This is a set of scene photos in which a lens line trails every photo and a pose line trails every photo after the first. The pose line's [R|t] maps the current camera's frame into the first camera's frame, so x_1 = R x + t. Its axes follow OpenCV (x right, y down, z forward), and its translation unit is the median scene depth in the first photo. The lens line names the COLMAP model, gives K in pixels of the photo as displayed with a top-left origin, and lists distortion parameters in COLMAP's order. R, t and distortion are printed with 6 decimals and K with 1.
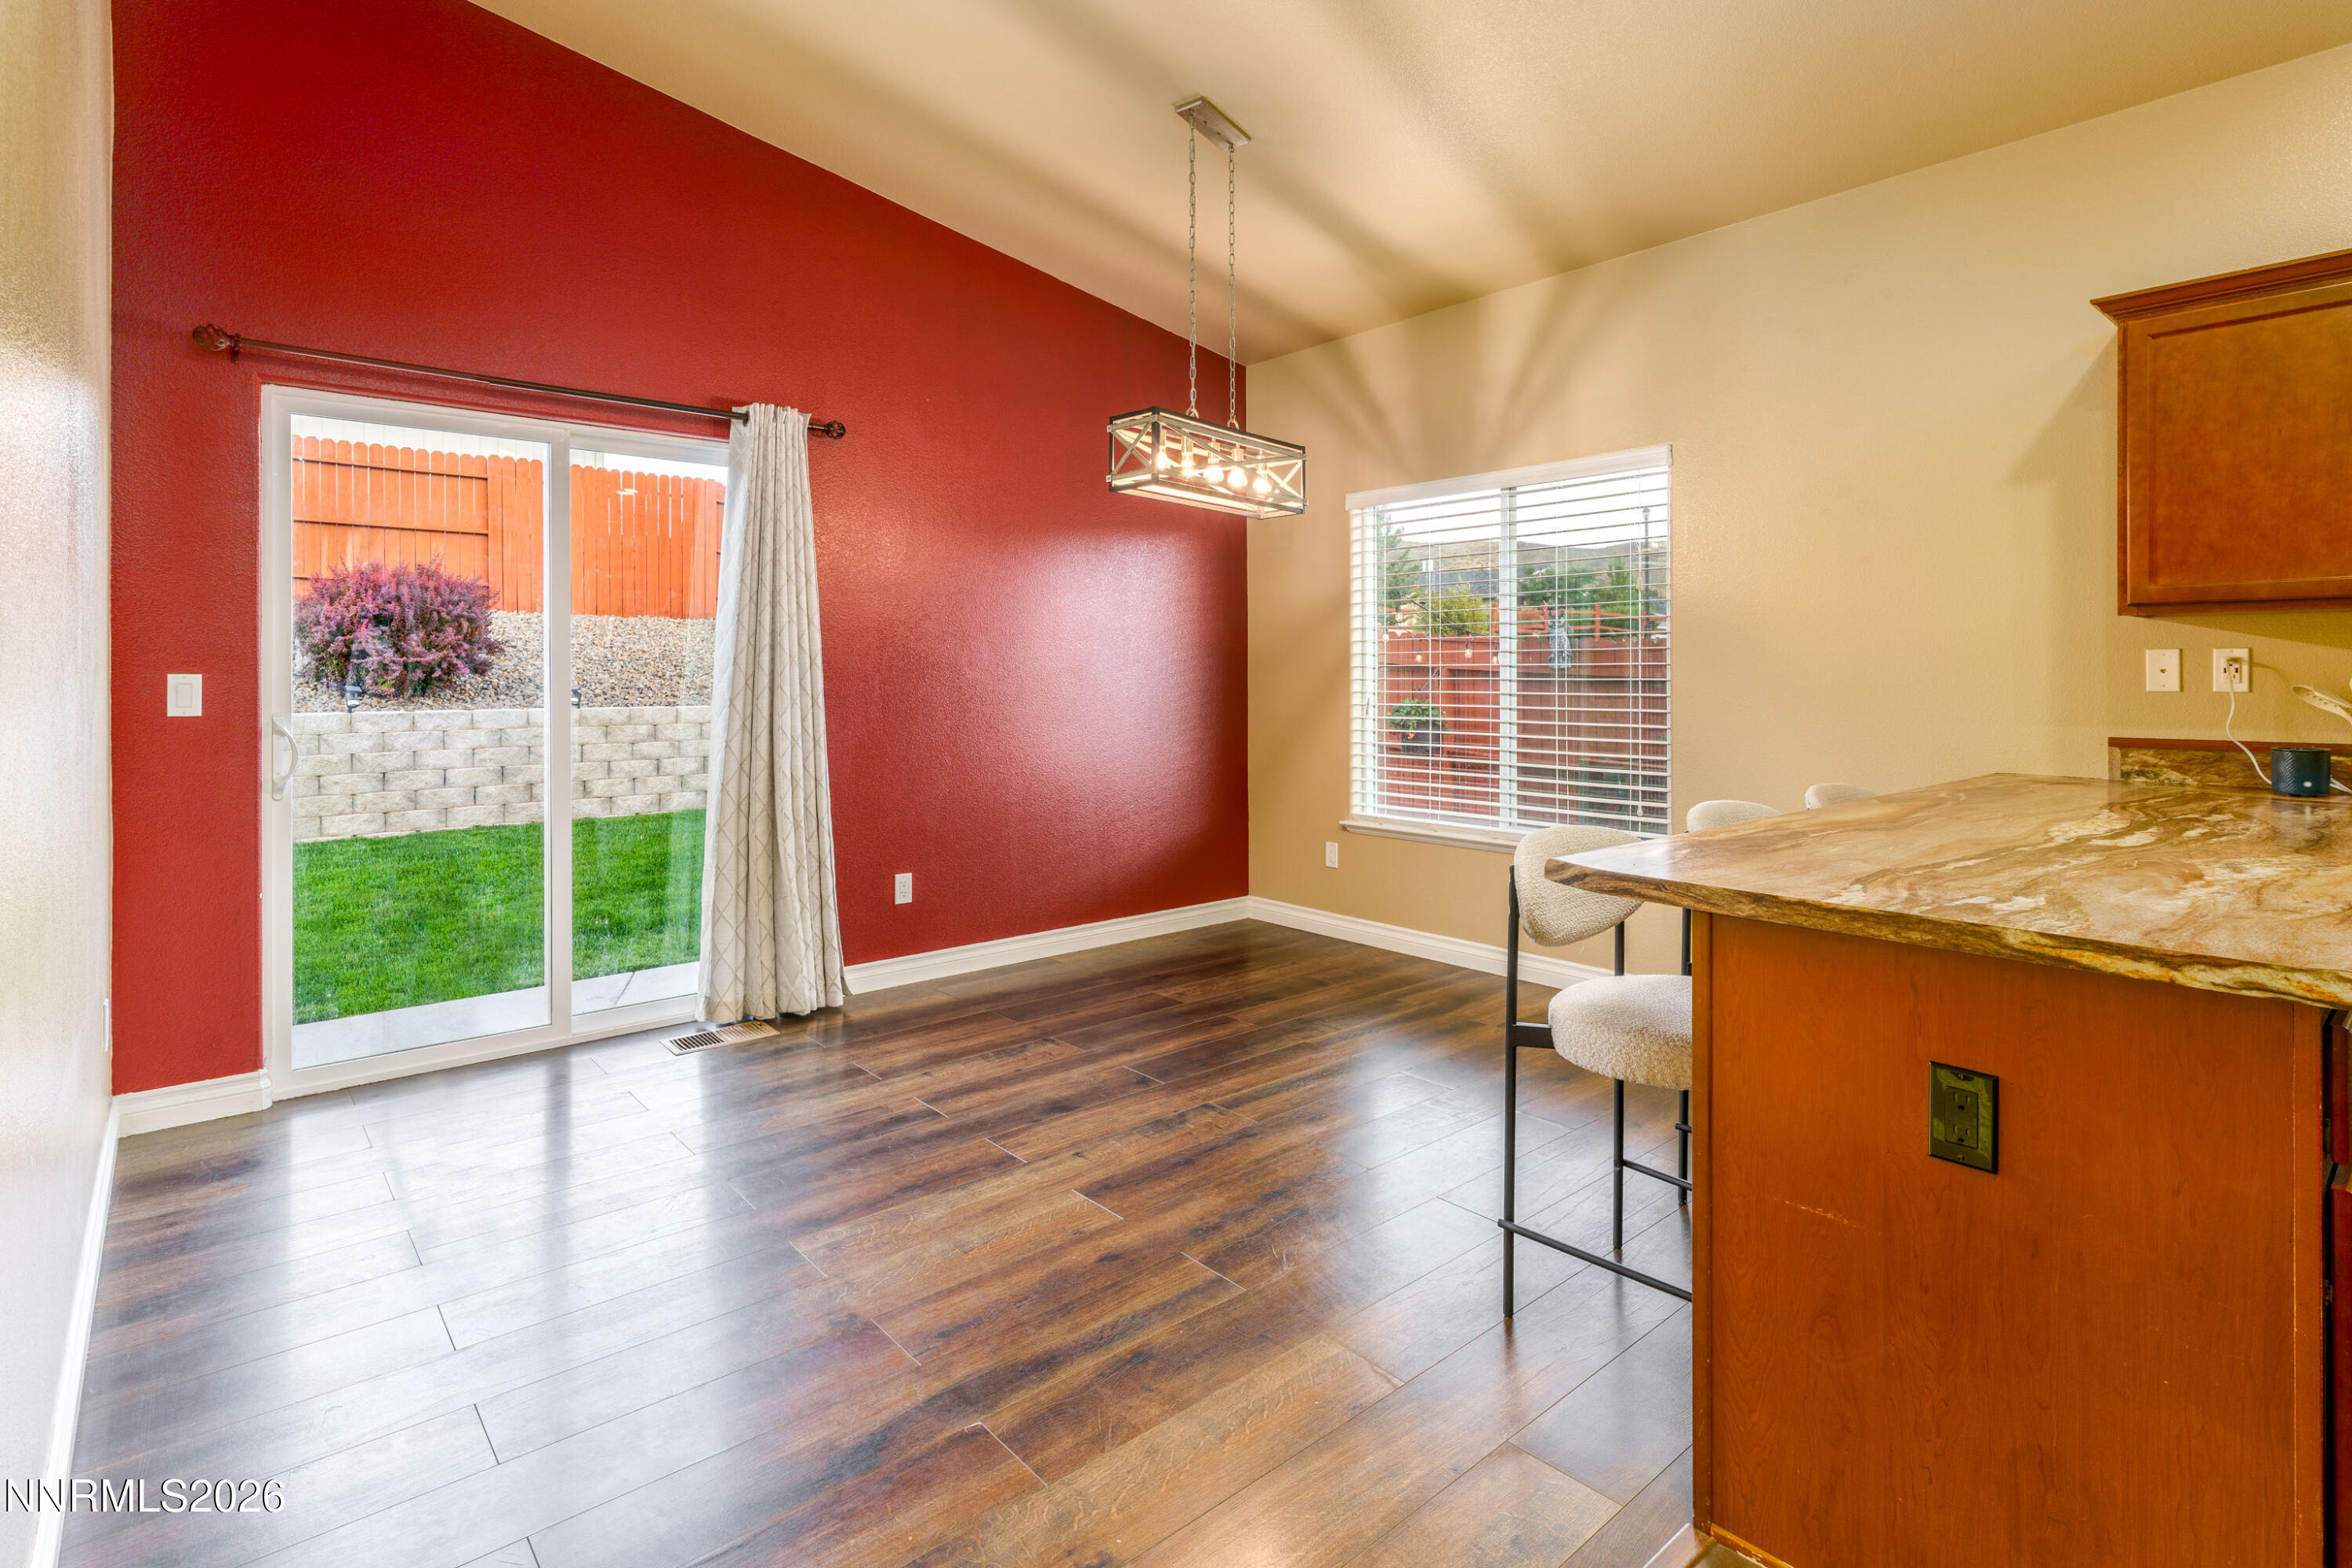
lens RADIAL K [[1155.9, 0, 1183.3], [0, 1155.9, 795.3], [0, 0, 1]] dist [0.009256, -0.002151]
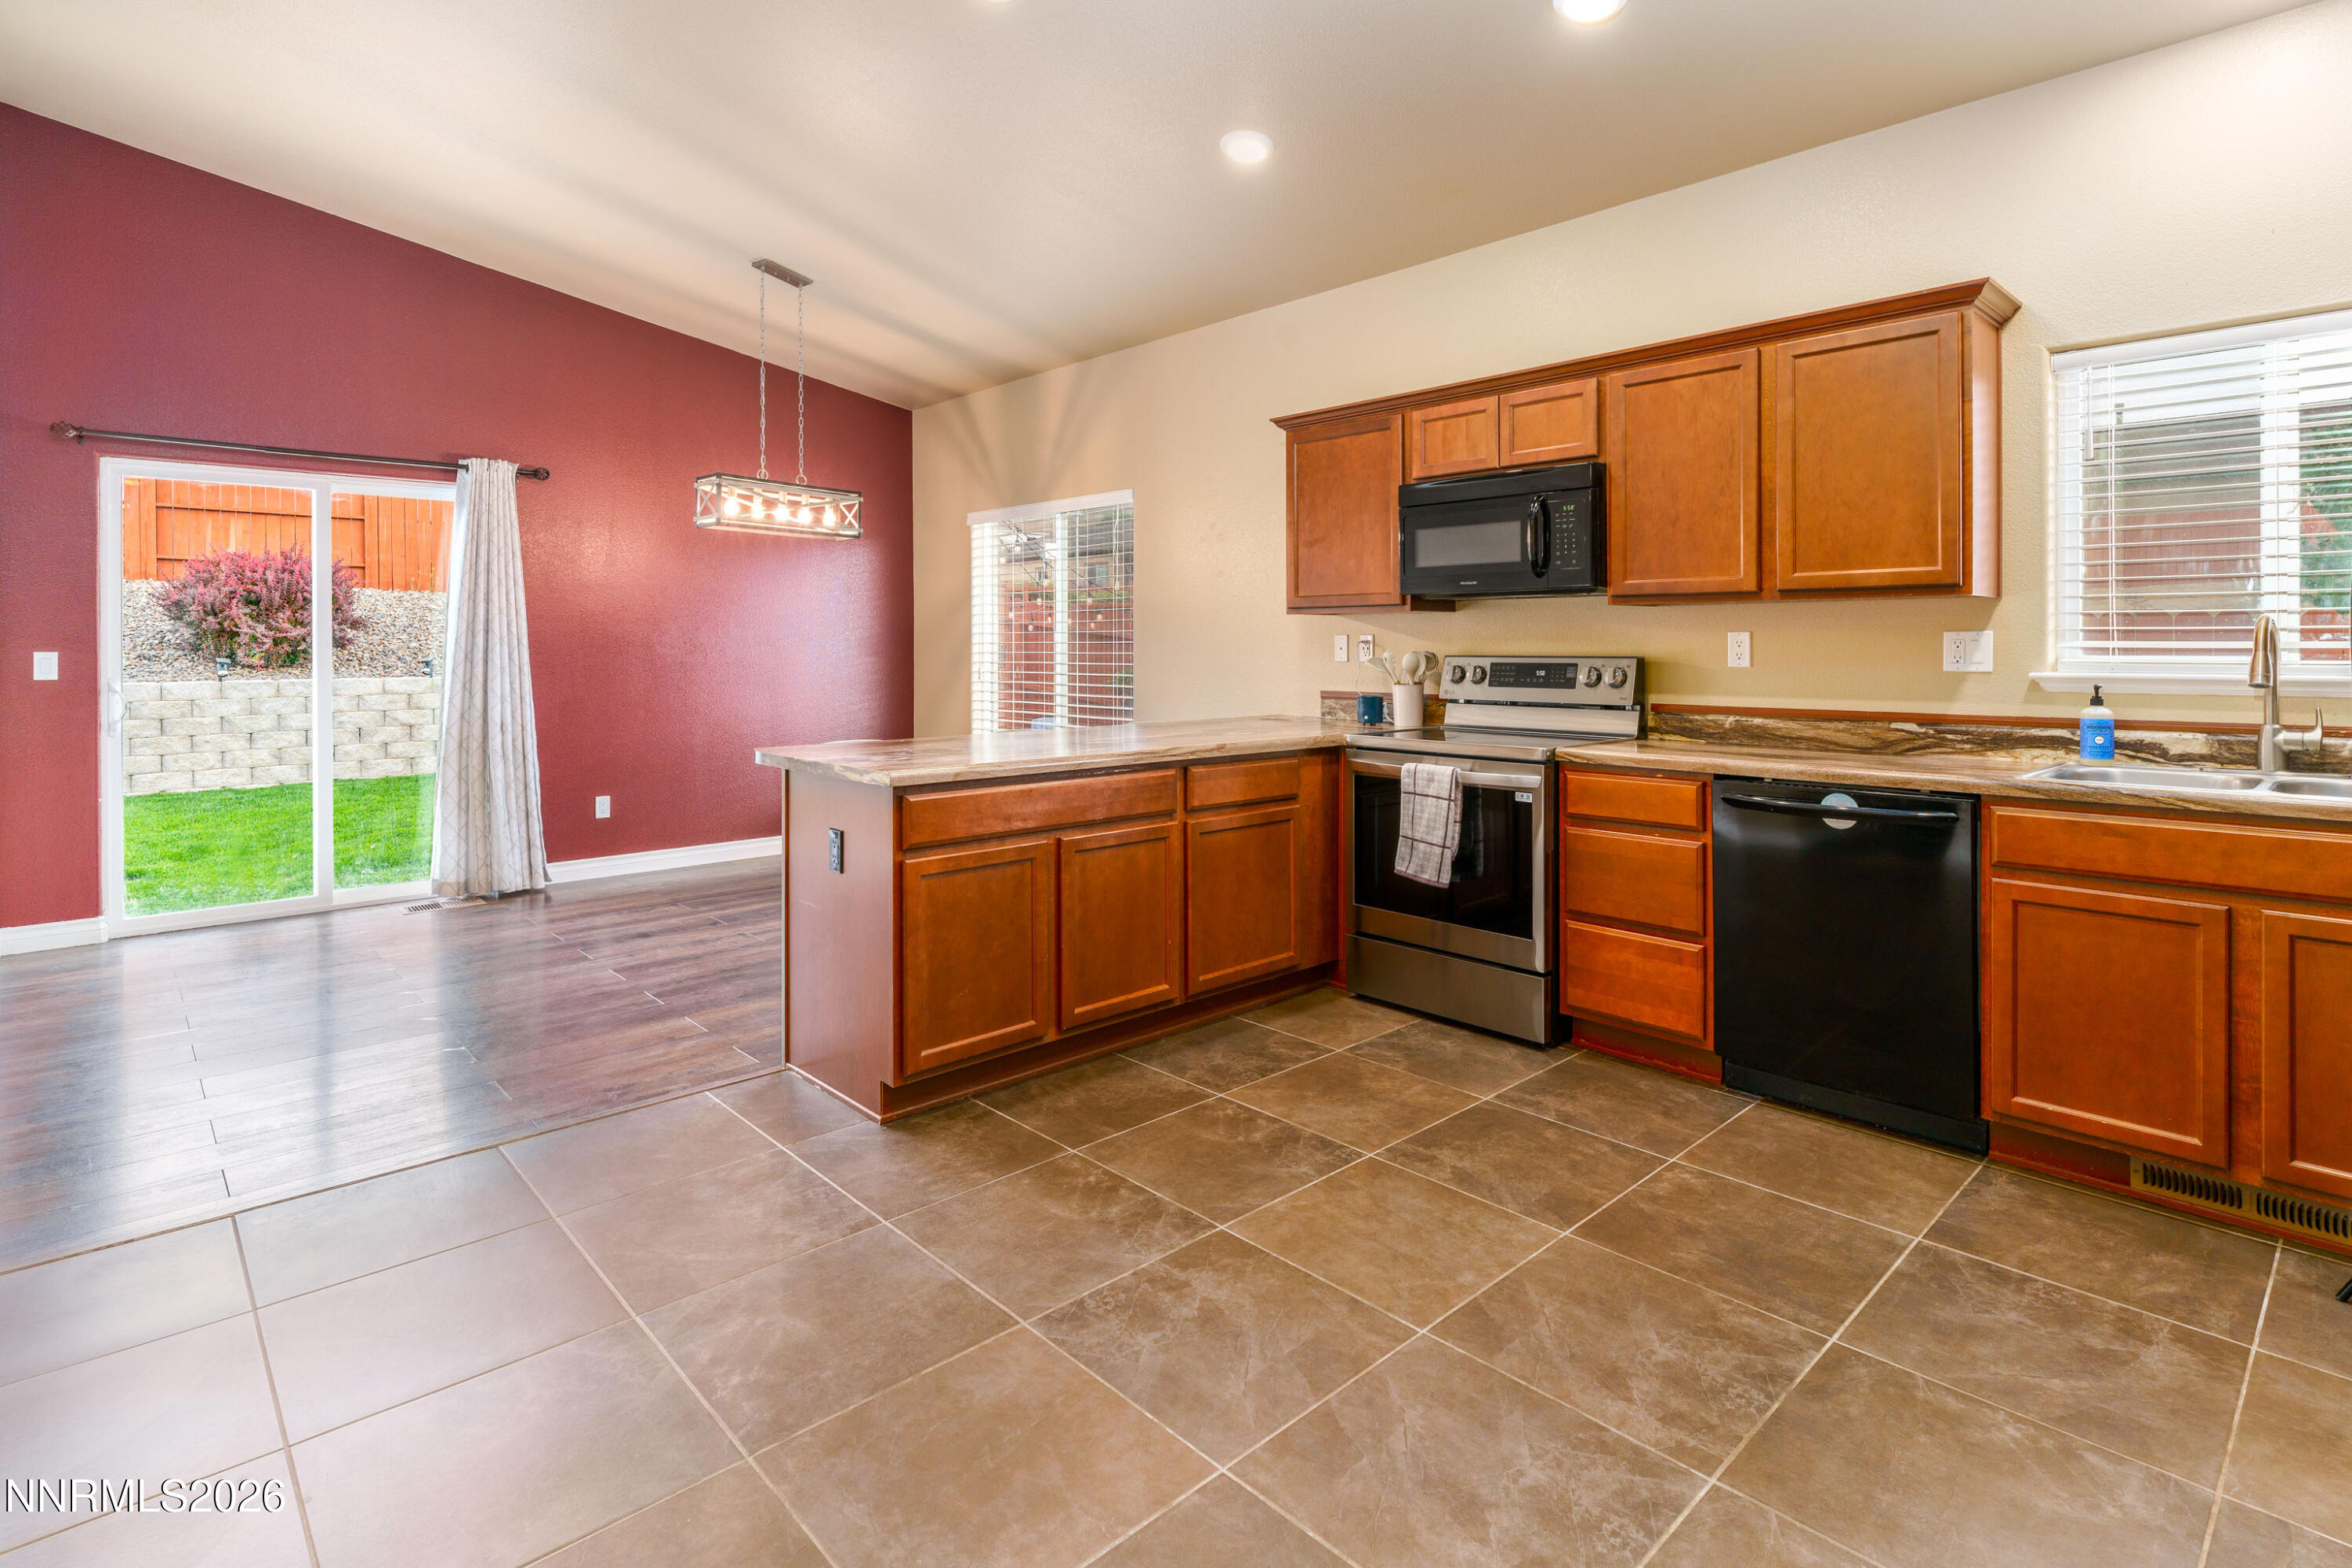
lens RADIAL K [[1155.9, 0, 1163.7], [0, 1155.9, 772.7], [0, 0, 1]] dist [0.009256, -0.002151]
pose [[0.999418, -0.005179, 0.033710, 0.374408], [0.004955, 0.999965, 0.006731, 0.034235], [-0.033744, -0.006560, 0.999409, -0.390046]]
